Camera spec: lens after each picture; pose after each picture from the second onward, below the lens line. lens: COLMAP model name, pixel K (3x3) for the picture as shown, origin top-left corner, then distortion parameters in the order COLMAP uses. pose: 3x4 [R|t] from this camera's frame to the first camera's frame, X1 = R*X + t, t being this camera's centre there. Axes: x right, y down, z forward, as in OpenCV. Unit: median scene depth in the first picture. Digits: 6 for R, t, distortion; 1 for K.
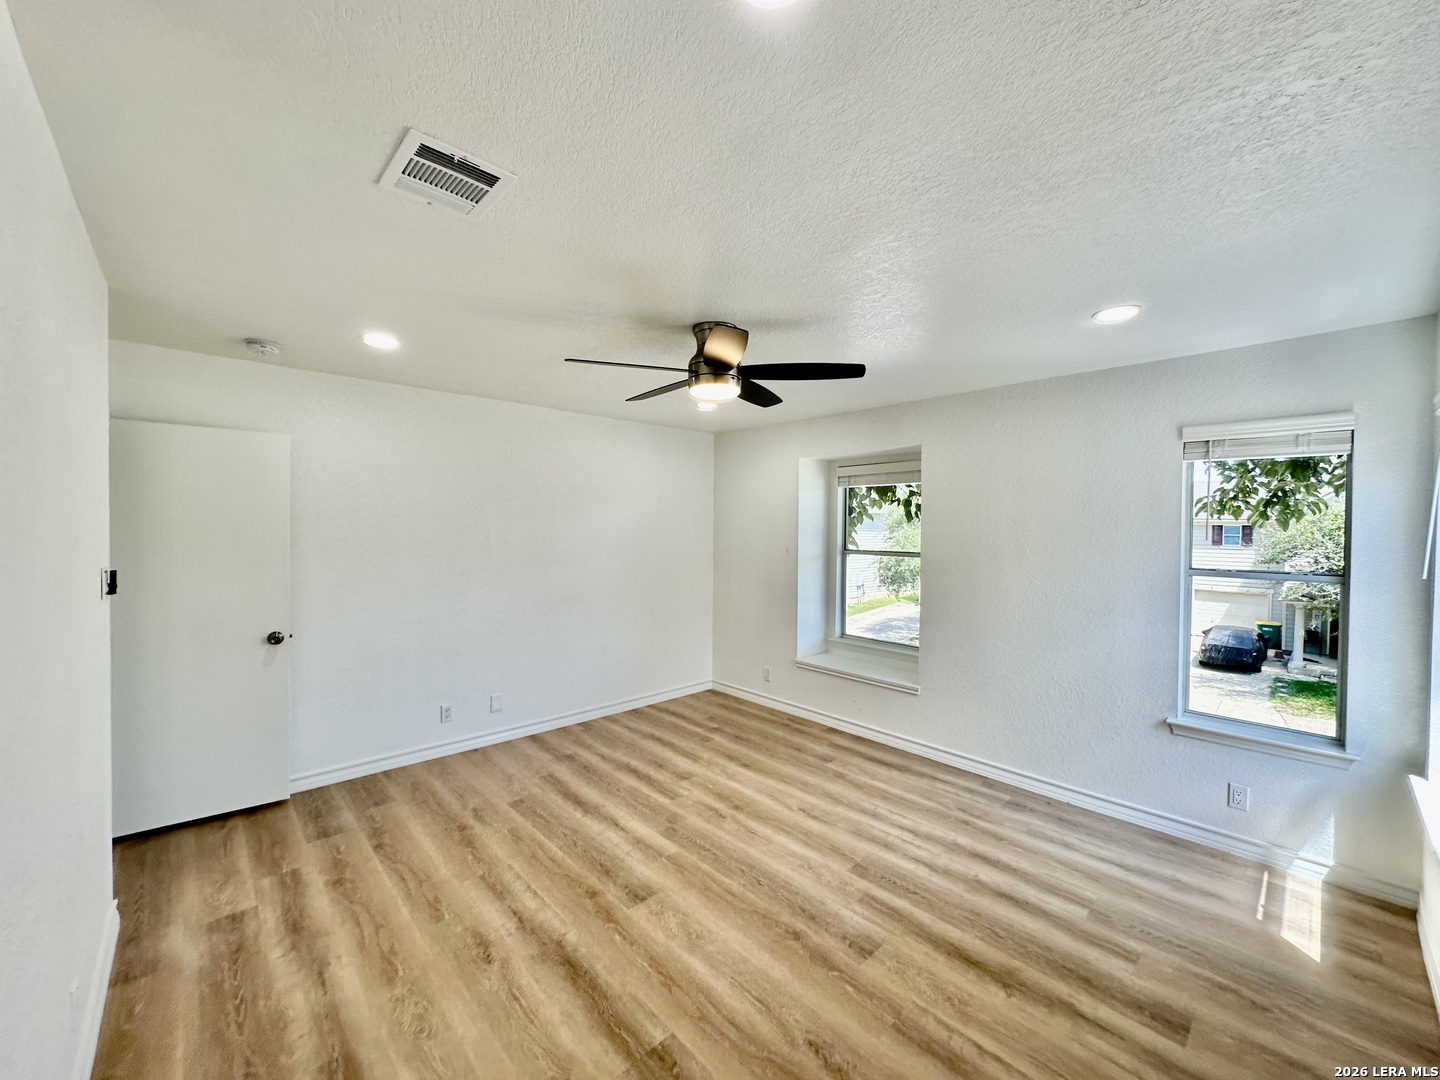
lens RADIAL K [[571.5, 0, 720.6], [0, 571.5, 539.2], [0, 0, 1]] dist [-0.003041, 0.001336]
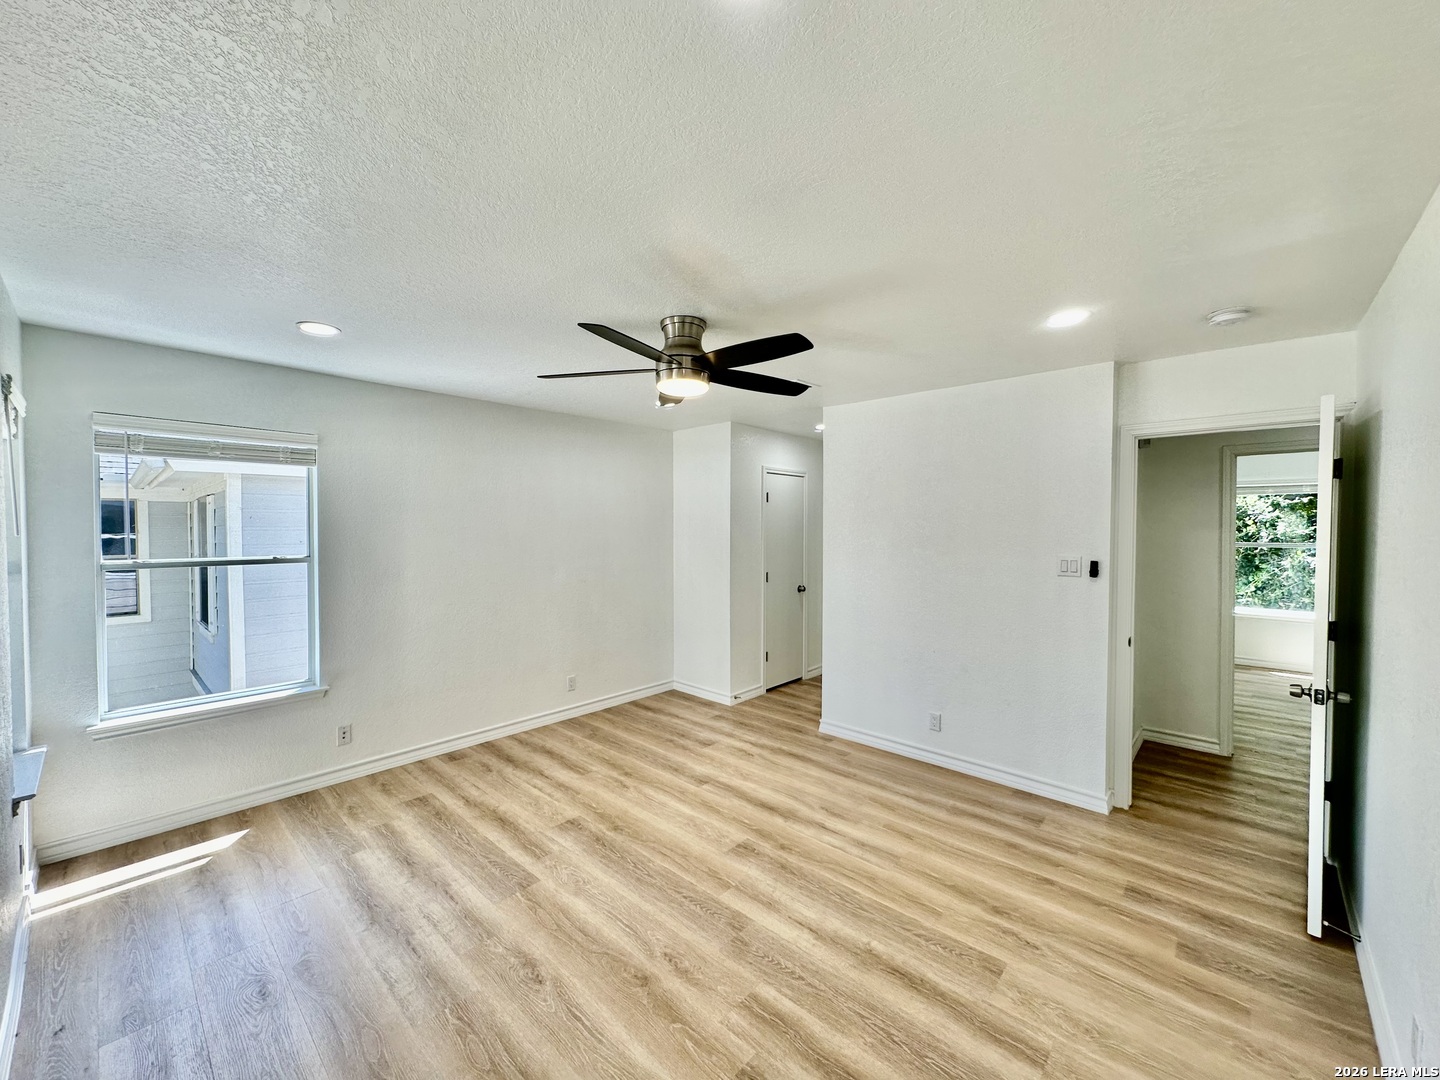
lens RADIAL K [[571.5, 0, 720.6], [0, 571.5, 539.2], [0, 0, 1]] dist [-0.003041, 0.001336]
pose [[-0.996961, -0.010328, -0.077214, -0.001881], [-0.013834, 0.998891, 0.045001, -0.042100], [0.076663, 0.045932, -0.995998, 1.853802]]
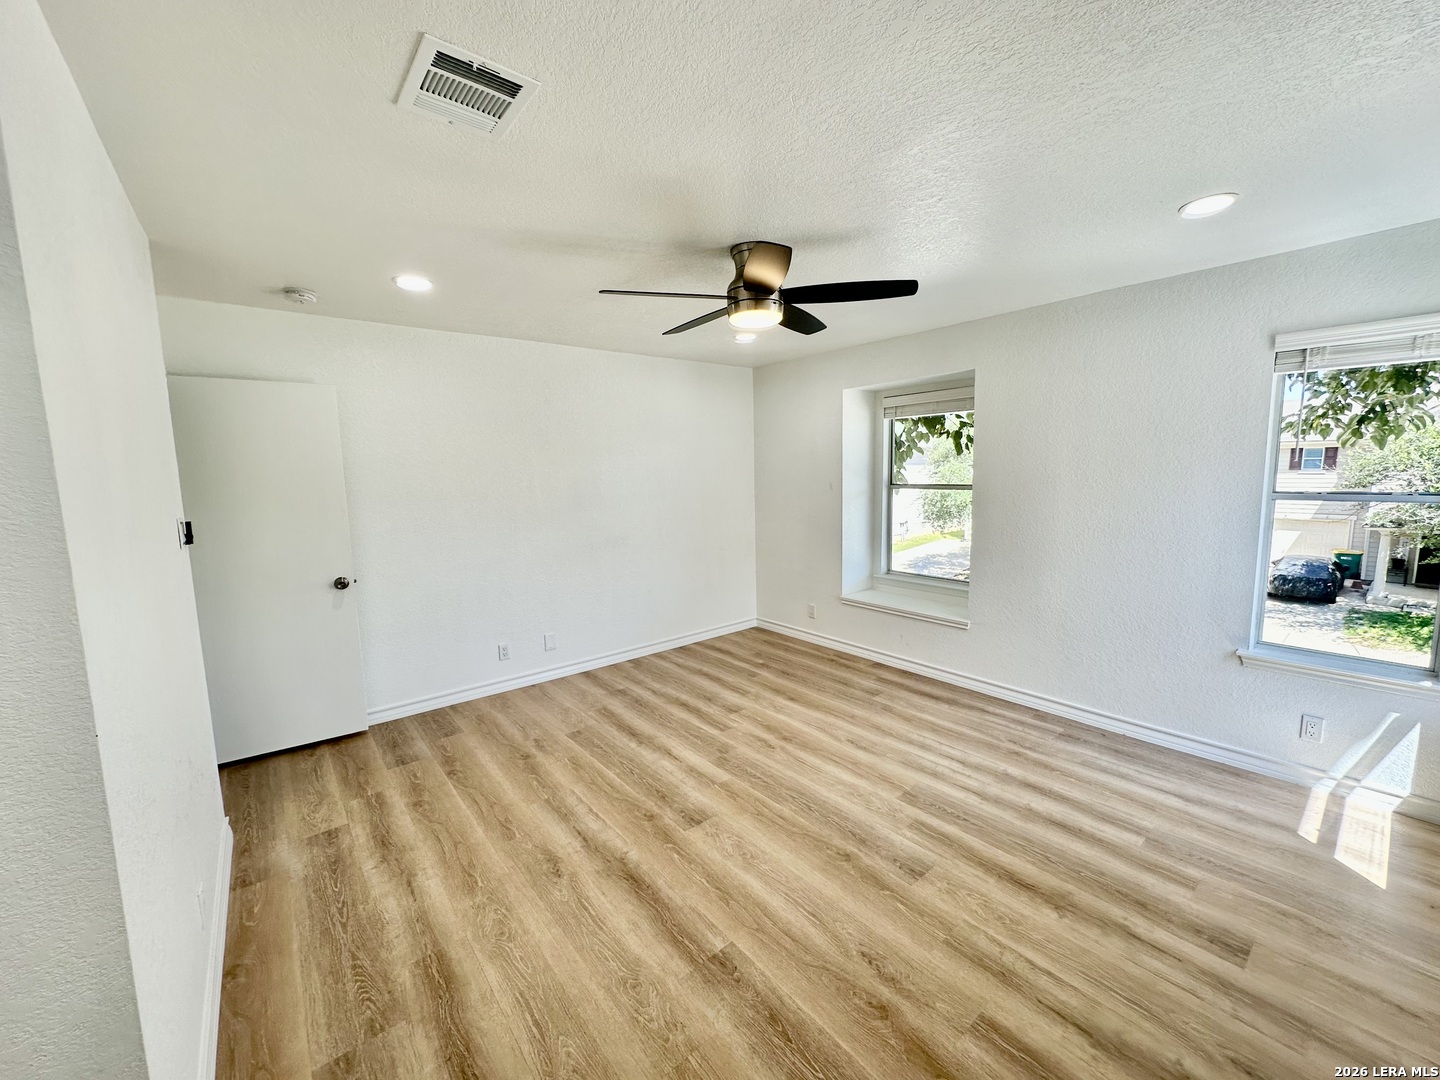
lens RADIAL K [[571.5, 0, 720.6], [0, 571.5, 539.2], [0, 0, 1]] dist [-0.003041, 0.001336]
pose [[0.997283, -0.022413, -0.070174, -0.009109], [0.029514, 0.994362, 0.101847, 0.007278], [0.067496, -0.103641, 0.992322, 0.014479]]
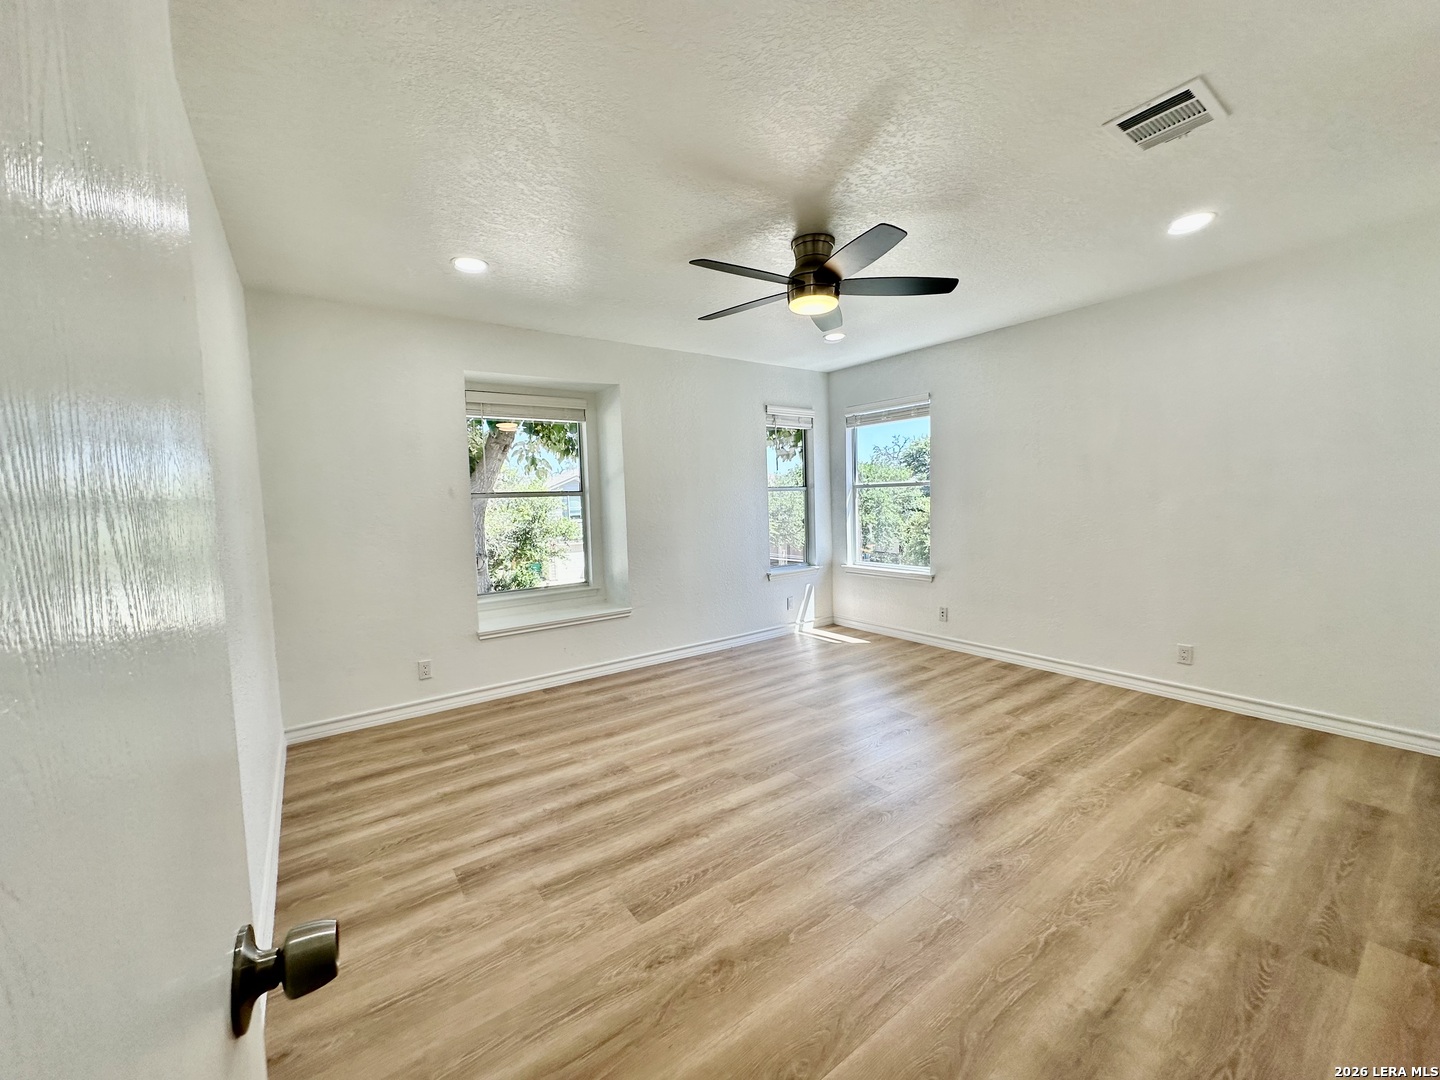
lens RADIAL K [[571.5, 0, 720.6], [0, 571.5, 539.2], [0, 0, 1]] dist [-0.003041, 0.001336]
pose [[0.125021, -0.085745, 0.988442, -1.016043], [0.051855, 0.995462, 0.079795, 0.068184], [-0.990798, 0.041280, 0.128900, 0.979062]]
